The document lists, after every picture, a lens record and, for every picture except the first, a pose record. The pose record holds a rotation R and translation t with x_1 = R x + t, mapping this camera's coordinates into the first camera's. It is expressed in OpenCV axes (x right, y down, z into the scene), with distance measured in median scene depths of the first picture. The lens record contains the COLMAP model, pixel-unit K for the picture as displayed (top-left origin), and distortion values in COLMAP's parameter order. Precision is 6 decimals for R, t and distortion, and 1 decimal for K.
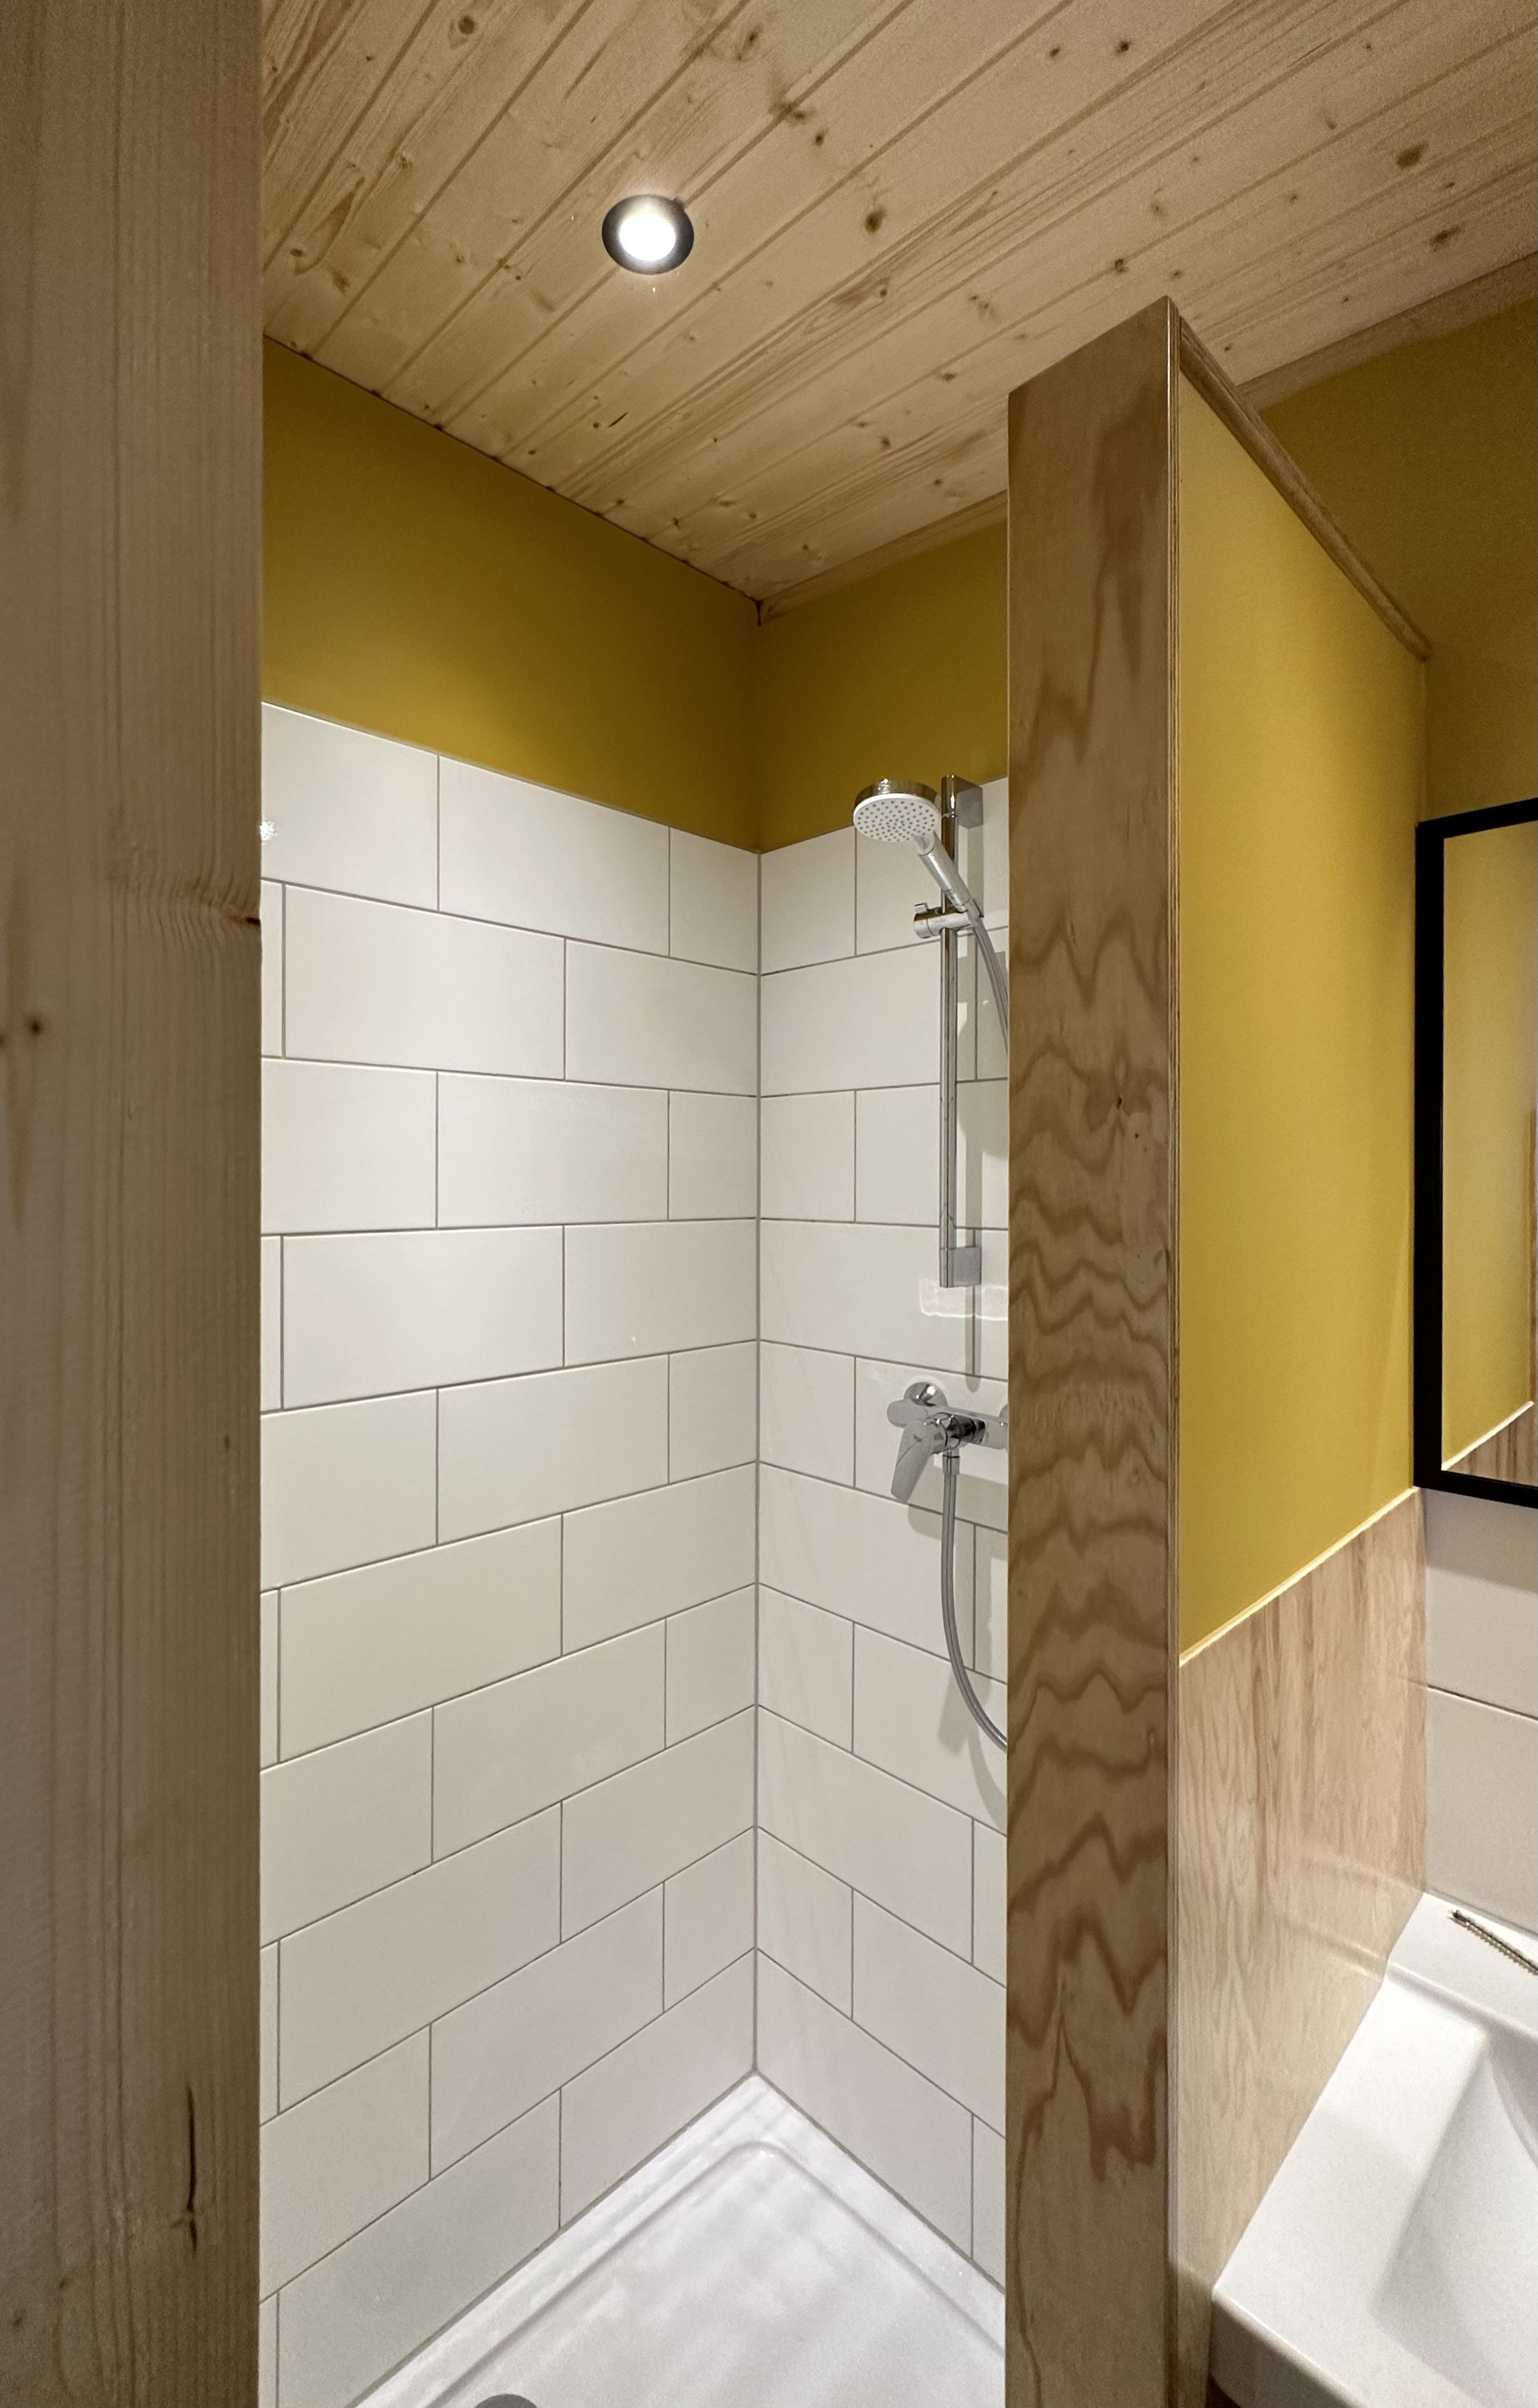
lens RADIAL K [[1016.0, 0, 632.5], [0, 1016.0, 1174.3], [0, 0, 1]] dist [-0.002899, 0.000965]
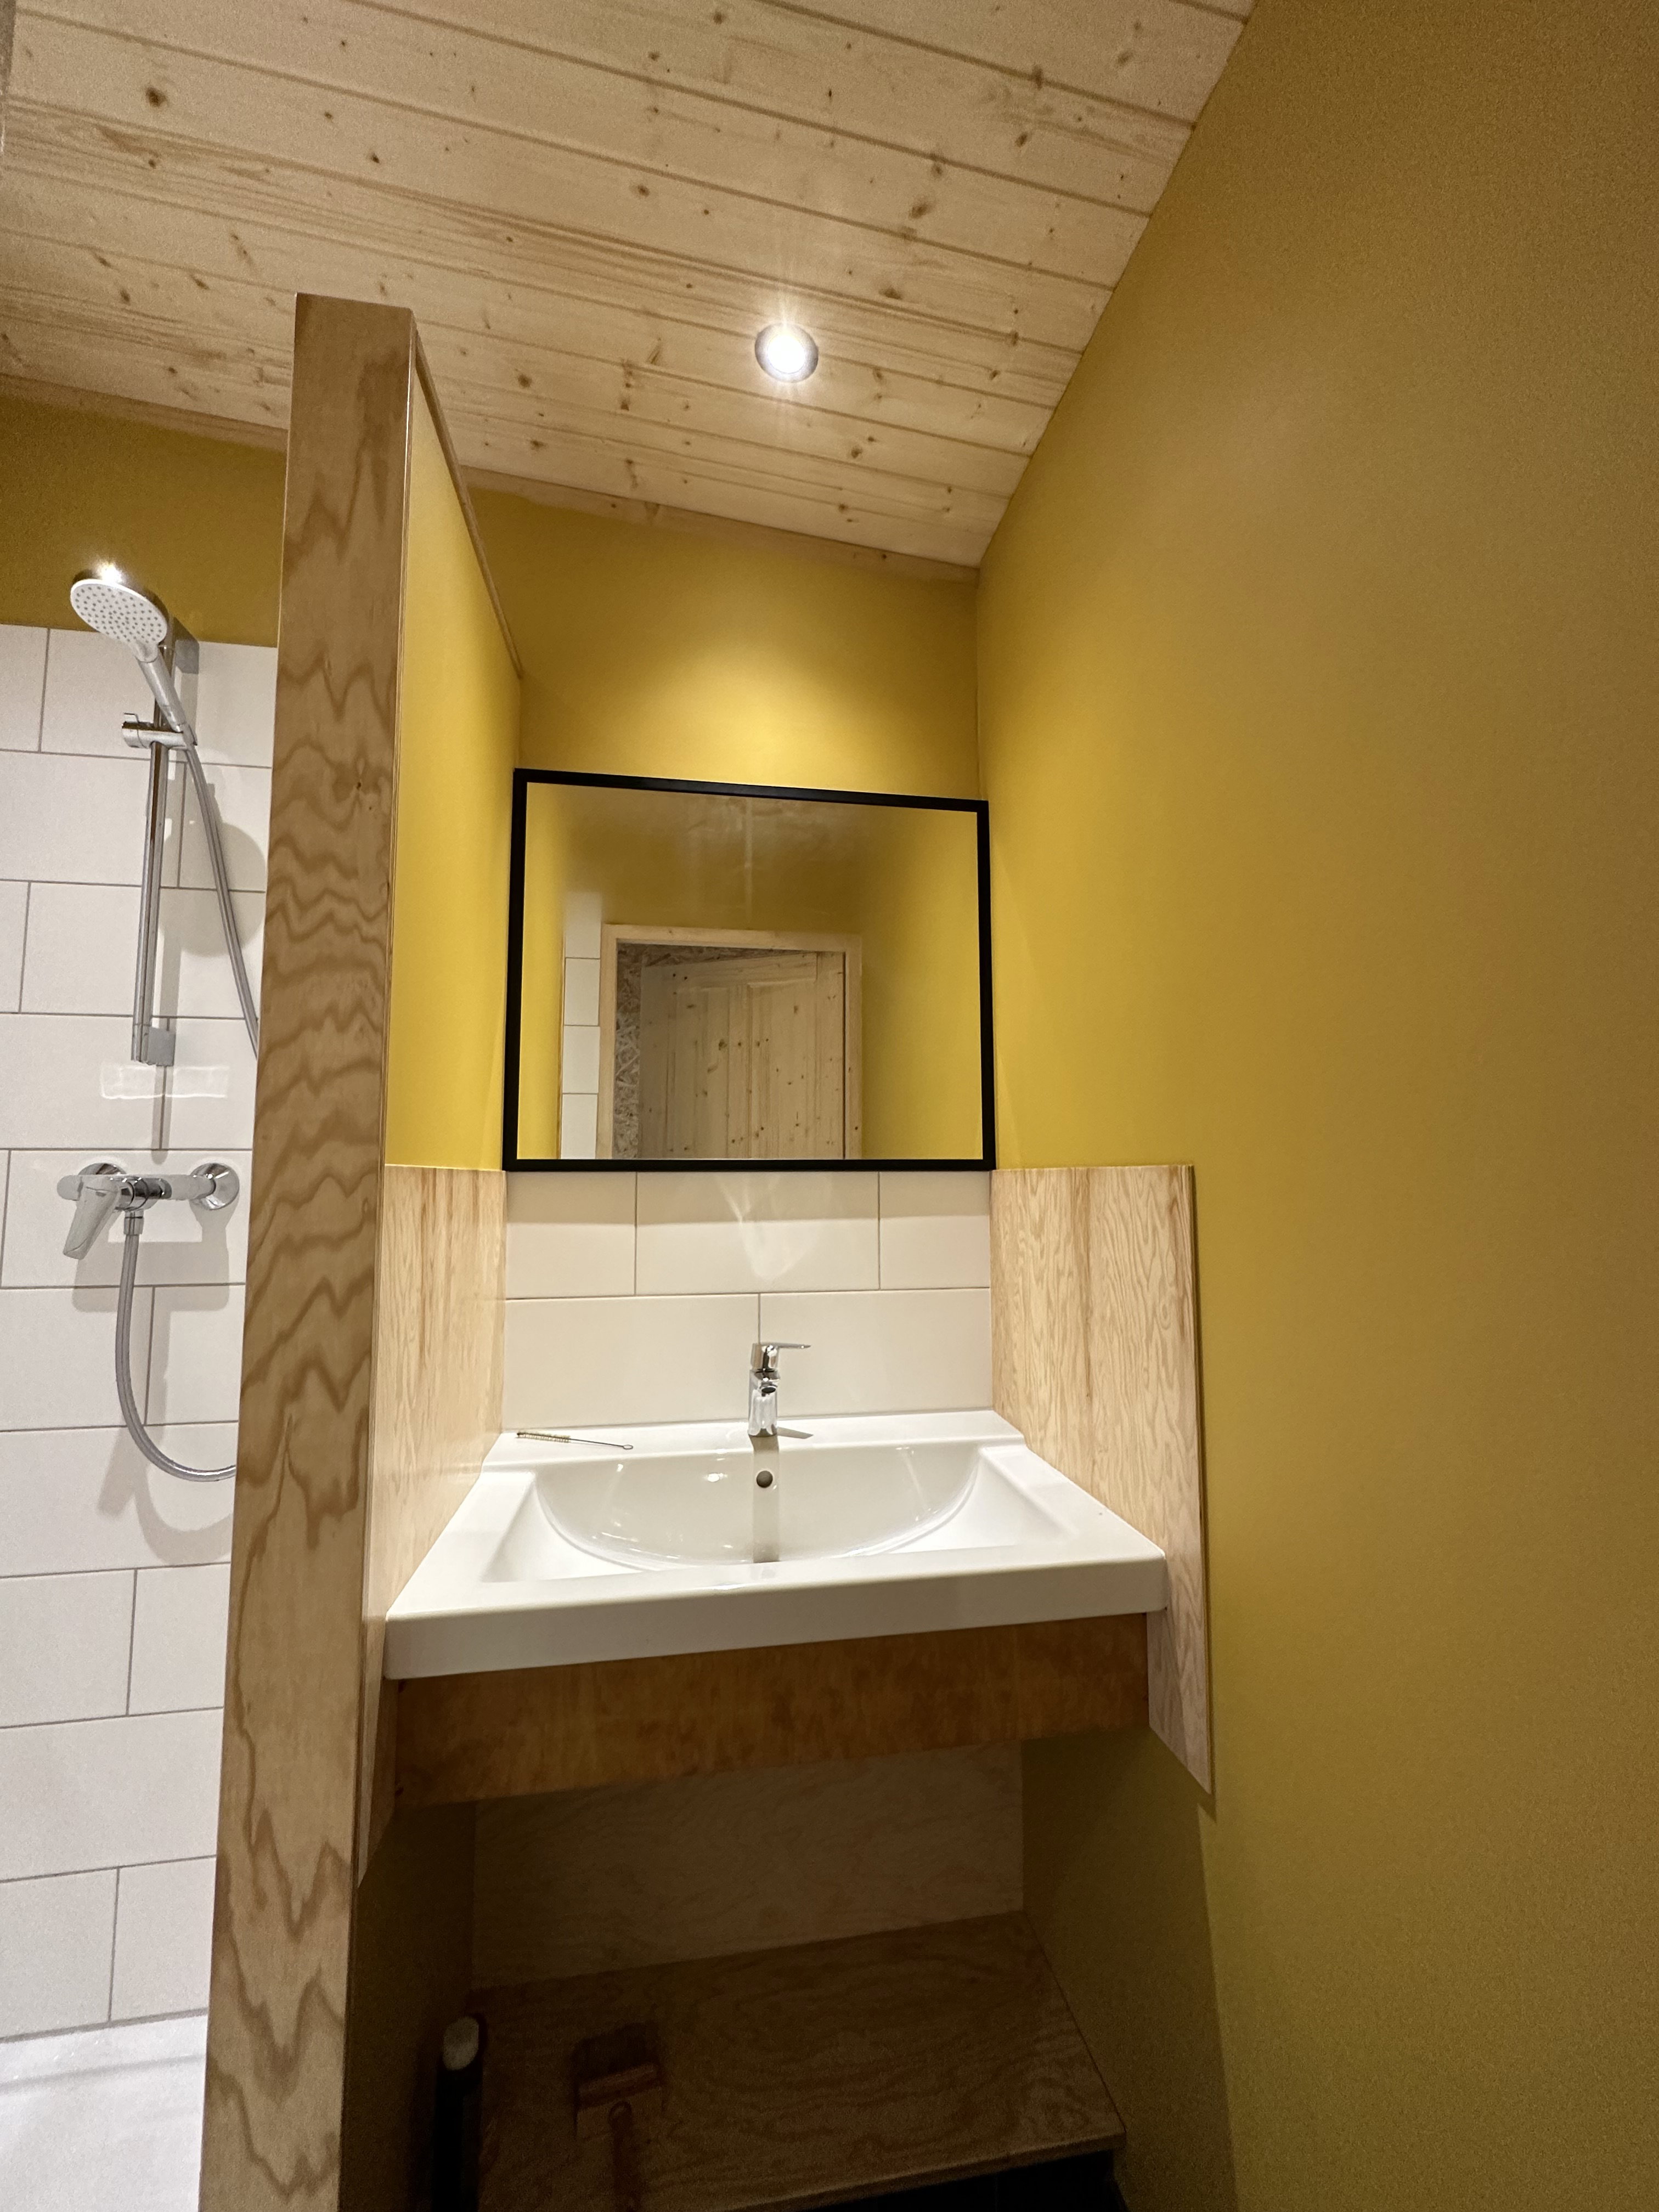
lens RADIAL K [[882.2, 0, 828.6], [0, 882.2, 1107.3], [0, 0, 1]] dist [-0.002333, 0.000308]
pose [[0.511527, 0.072904, 0.856169, -0.223938], [0.007817, 0.995958, -0.089478, 0.489824], [-0.859231, 0.052463, 0.508890, -0.205927]]
